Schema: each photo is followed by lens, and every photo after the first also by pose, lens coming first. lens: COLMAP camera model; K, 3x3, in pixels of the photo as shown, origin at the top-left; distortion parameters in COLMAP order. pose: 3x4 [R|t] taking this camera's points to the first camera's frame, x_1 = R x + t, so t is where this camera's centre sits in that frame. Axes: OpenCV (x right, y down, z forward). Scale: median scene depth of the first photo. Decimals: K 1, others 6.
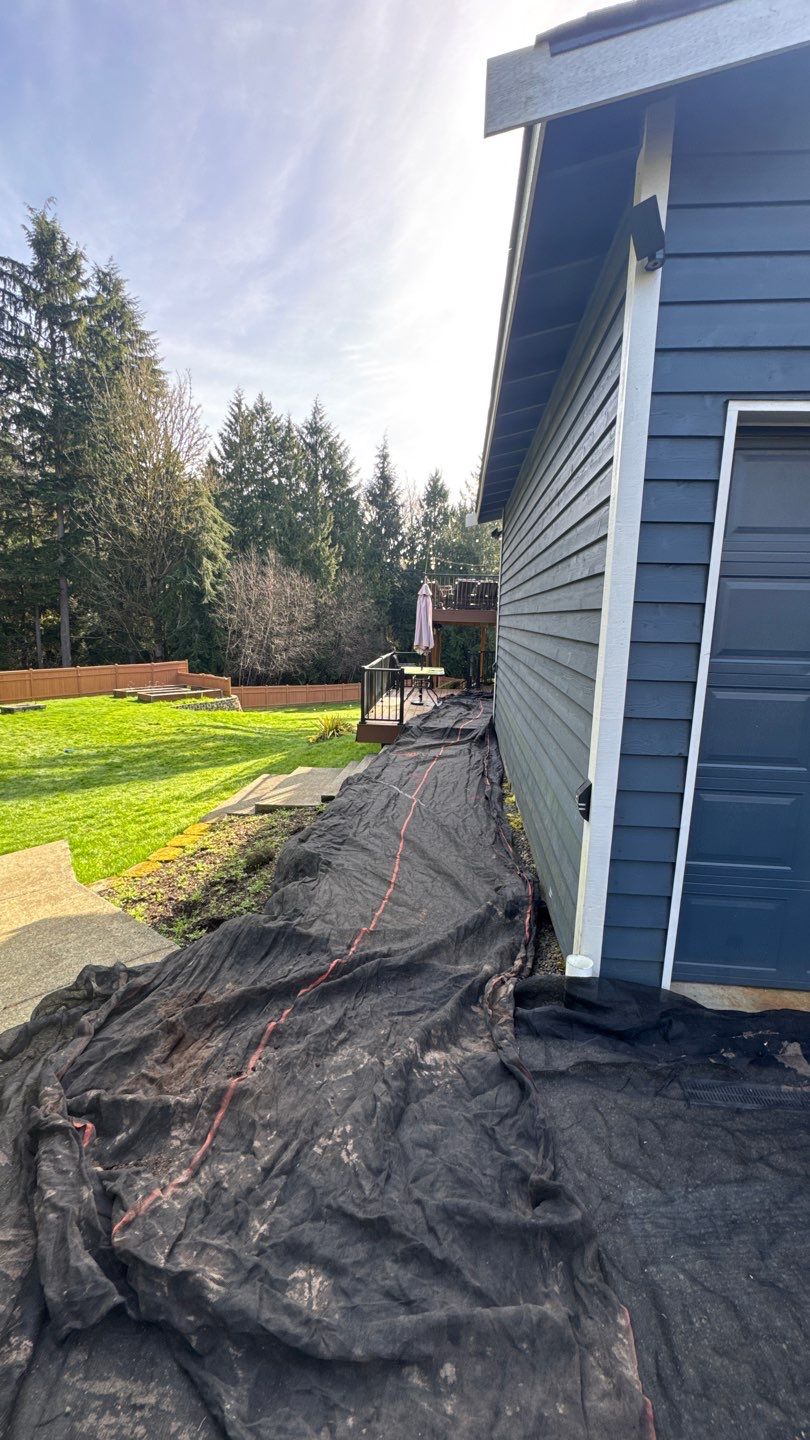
lens RADIAL K [[572.6, 0, 405.0], [0, 572.6, 720.0], [0, 0, 1]] dist [-0.001925, -0.000109]
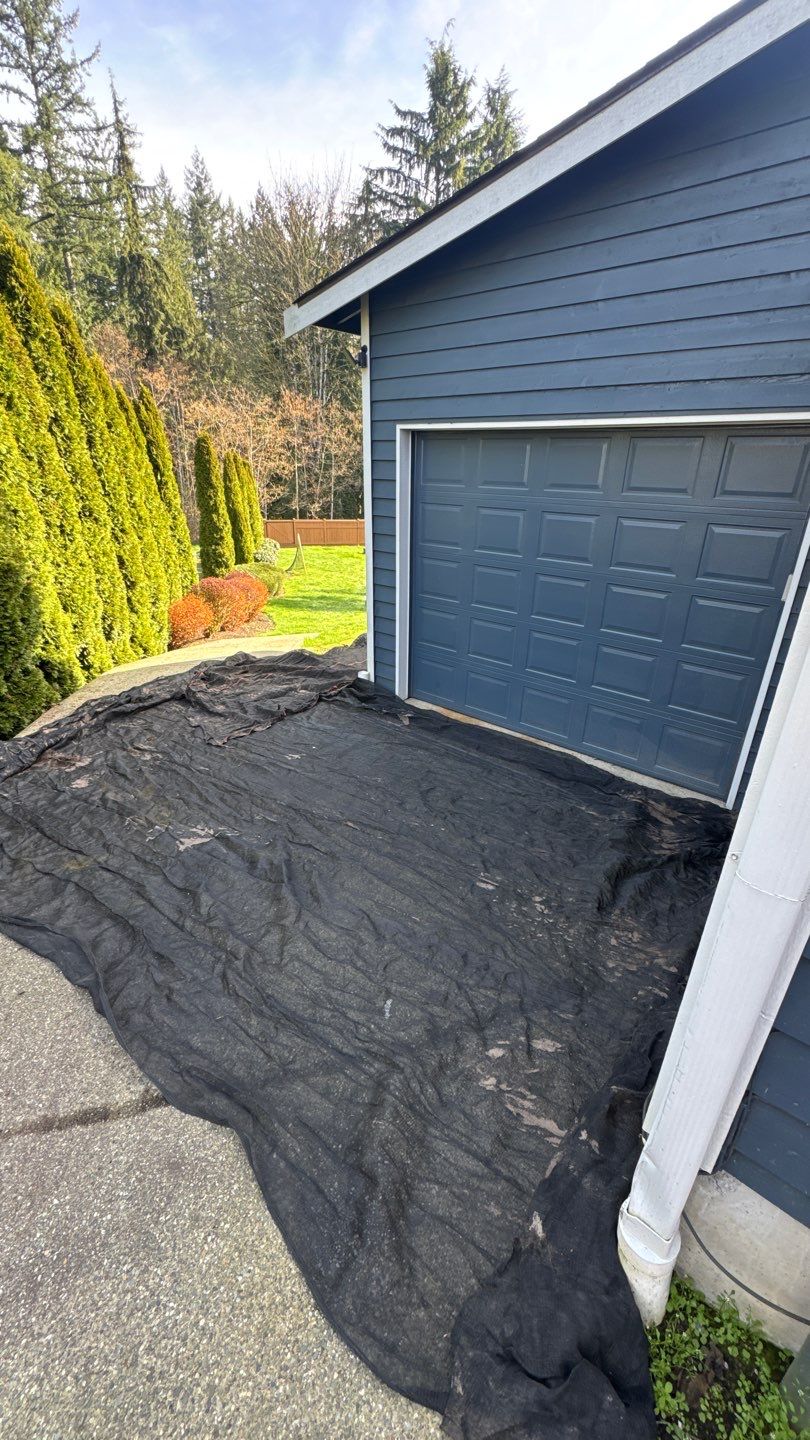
lens RADIAL K [[572.6, 0, 405.0], [0, 572.6, 720.0], [0, 0, 1]] dist [-0.001925, -0.000109]
pose [[0.819957, 0.225574, -0.526106, 0.115943], [-0.092256, 0.959143, 0.267459, -0.003139], [0.564942, -0.170769, 0.807266, -0.057332]]
